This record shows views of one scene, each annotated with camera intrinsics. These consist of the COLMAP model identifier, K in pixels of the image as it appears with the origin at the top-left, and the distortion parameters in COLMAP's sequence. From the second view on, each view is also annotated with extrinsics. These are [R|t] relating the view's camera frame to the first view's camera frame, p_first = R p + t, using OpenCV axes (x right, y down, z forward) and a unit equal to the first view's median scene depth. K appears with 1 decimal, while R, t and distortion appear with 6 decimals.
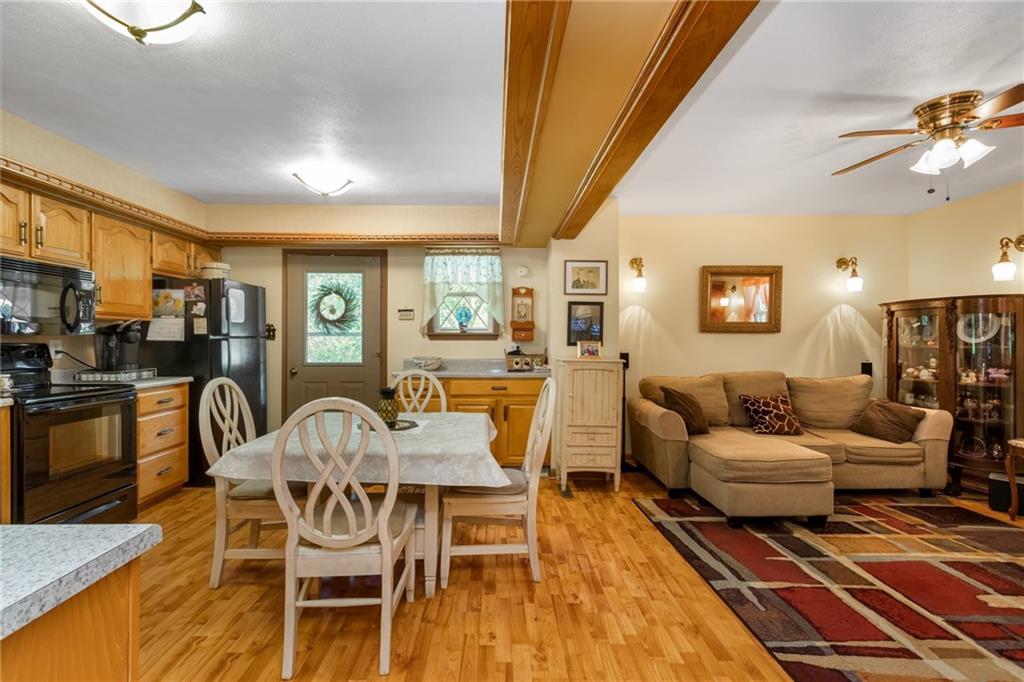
lens RADIAL K [[471.7, 0, 491.4], [0, 471.7, 340.7], [0, 0, 1]] dist [0.001377, -0.000444]
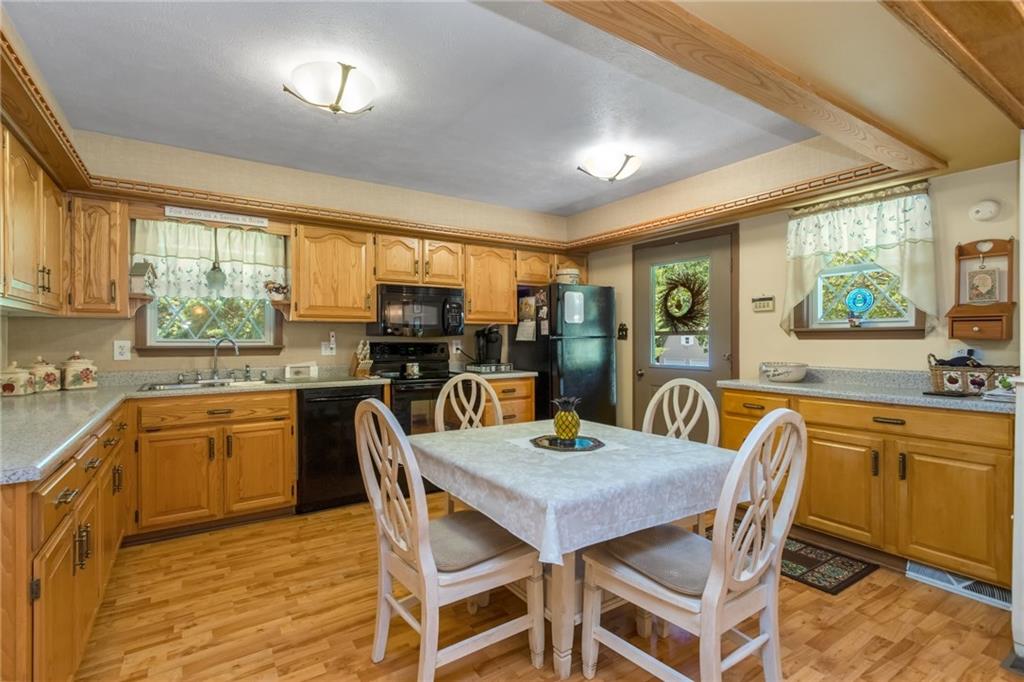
lens RADIAL K [[471.7, 0, 491.4], [0, 471.7, 340.7], [0, 0, 1]] dist [0.001377, -0.000444]
pose [[0.538034, -0.001060, -0.842922, 0.250506], [0.001731, 0.999998, -0.000153, 0.000292], [0.842921, -0.001377, 0.538035, 0.274463]]
